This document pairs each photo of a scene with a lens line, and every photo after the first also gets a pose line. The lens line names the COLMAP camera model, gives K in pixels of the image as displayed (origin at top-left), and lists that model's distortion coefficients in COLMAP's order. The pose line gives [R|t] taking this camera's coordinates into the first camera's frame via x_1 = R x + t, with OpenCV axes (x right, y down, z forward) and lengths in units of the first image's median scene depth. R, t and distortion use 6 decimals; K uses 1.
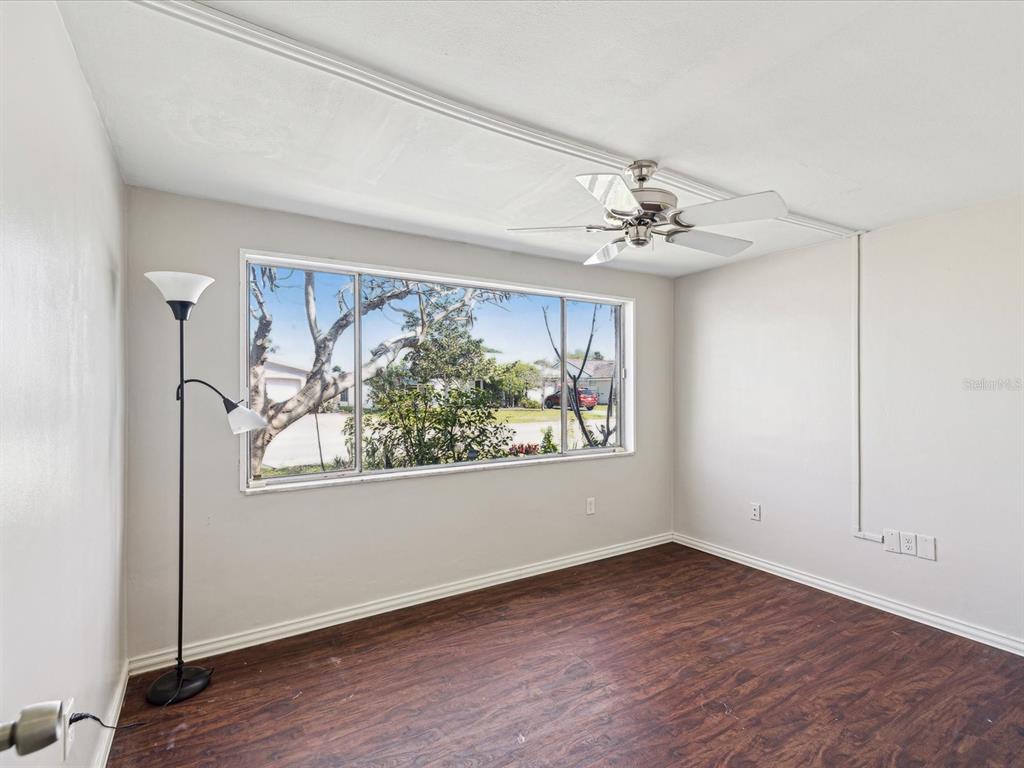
lens RADIAL K [[489.8, 0, 513.5], [0, 489.8, 397.0], [0, 0, 1]] dist [0.002082, 0.000712]
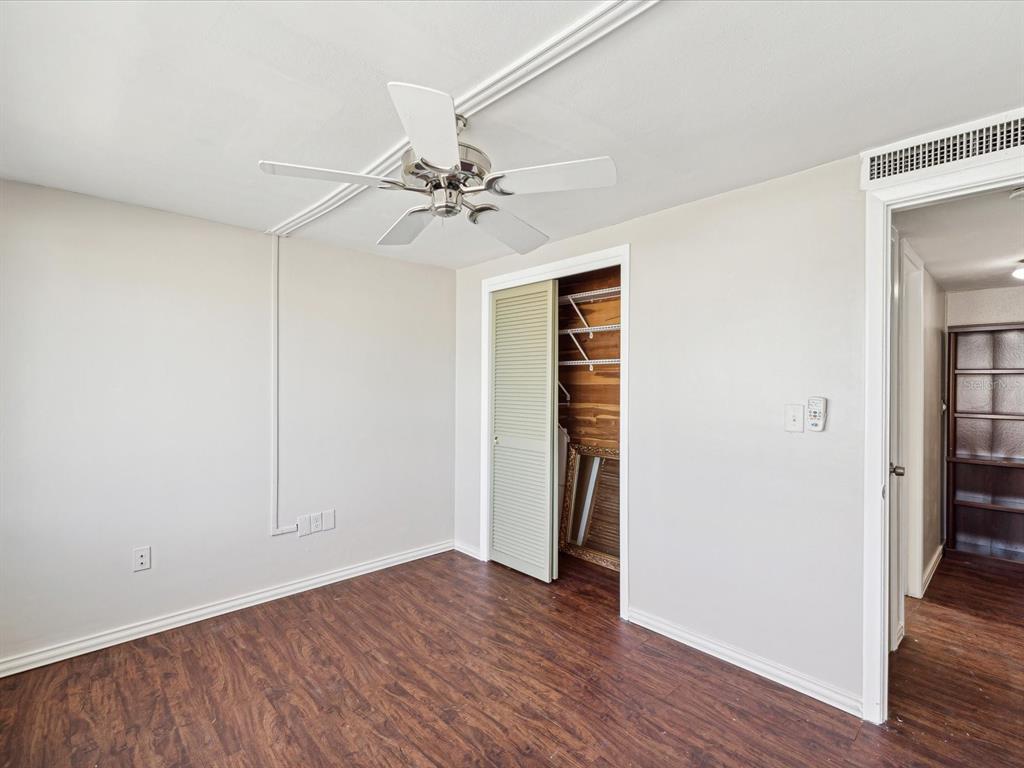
lens RADIAL K [[489.8, 0, 513.5], [0, 489.8, 397.0], [0, 0, 1]] dist [0.002082, 0.000712]
pose [[-0.202276, -0.025668, 0.978992, -0.455656], [0.012737, 0.999503, 0.028838, -0.025225], [-0.979246, 0.018303, -0.201848, 0.872545]]
